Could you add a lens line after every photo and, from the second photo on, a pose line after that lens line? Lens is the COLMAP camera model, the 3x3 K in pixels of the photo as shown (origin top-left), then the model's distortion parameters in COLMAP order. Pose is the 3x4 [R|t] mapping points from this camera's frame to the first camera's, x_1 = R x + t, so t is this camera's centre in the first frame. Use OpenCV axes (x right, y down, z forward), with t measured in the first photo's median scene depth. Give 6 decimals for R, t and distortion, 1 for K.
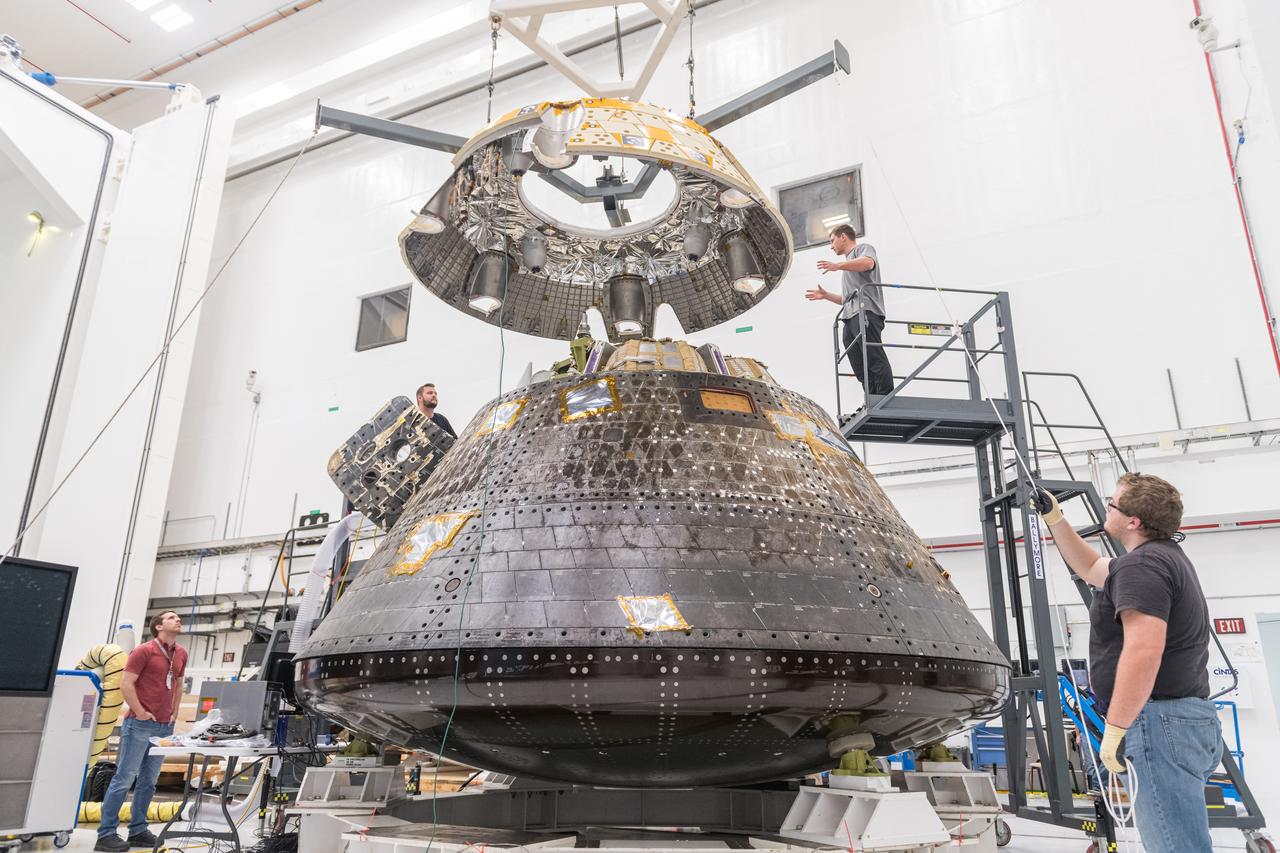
lens RADIAL K [[890.9, 0, 618.7], [0, 890.9, 424.7], [0, 0, 1]] dist [0.004201, -0.001350]
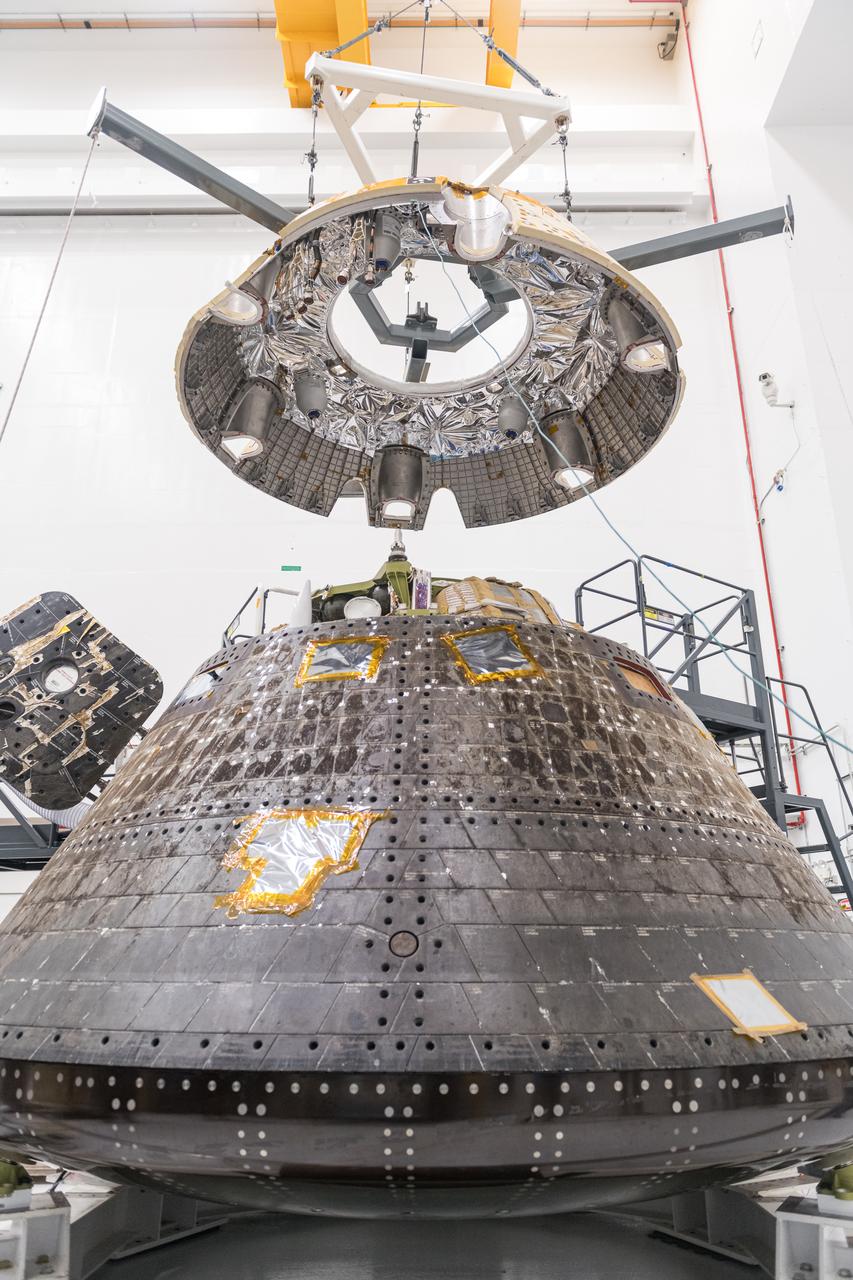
lens RADIAL K [[890.9, 0, 426.5], [0, 890.9, 640.0], [0, 0, 1]] dist [0.004201, -0.001350]
pose [[0.890083, 0.146072, 0.431757, -0.298617], [-0.132409, 0.989271, -0.061724, 0.008476], [-0.436141, -0.002229, 0.899875, 0.294953]]
